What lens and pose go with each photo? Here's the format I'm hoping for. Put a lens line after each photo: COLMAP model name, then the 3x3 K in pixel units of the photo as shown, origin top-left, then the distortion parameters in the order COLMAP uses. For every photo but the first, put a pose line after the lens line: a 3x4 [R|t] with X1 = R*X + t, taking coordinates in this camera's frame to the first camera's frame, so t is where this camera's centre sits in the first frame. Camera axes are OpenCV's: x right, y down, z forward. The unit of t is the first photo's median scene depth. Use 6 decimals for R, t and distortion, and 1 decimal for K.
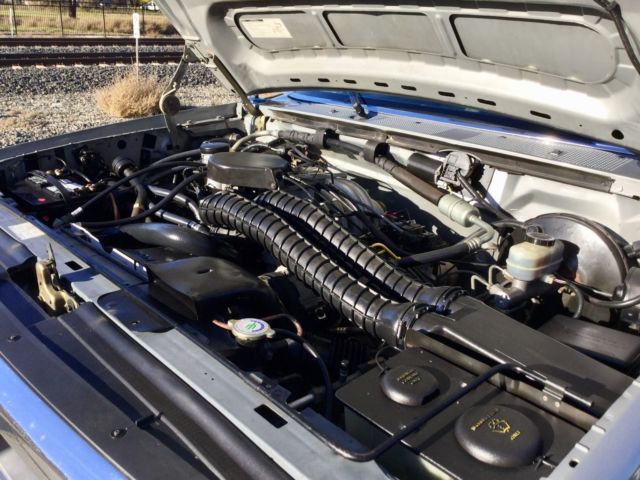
lens RADIAL K [[606.1, 0, 316.6], [0, 606.1, 234.5], [0, 0, 1]] dist [0.017652, 0.000000]
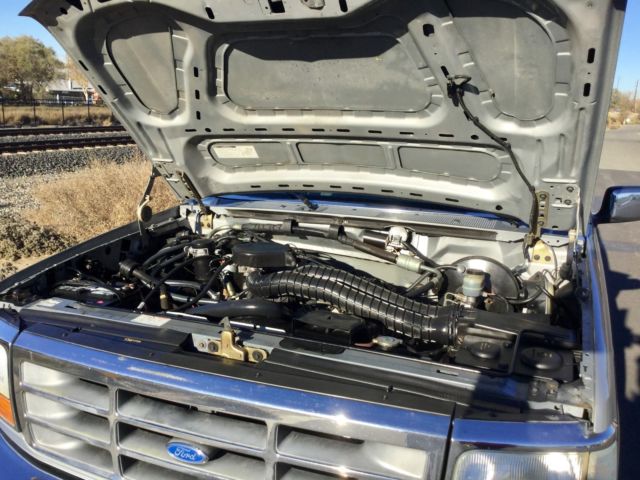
lens RADIAL K [[606.1, 0, 308.1], [0, 606.1, 227.0], [0, 0, 1]] dist [0.017652, 0.000000]
pose [[0.907128, -0.109417, 0.406382, -0.548560], [0.160884, 0.982428, -0.094611, -0.022846], [-0.388889, 0.151205, 0.908792, -0.289034]]
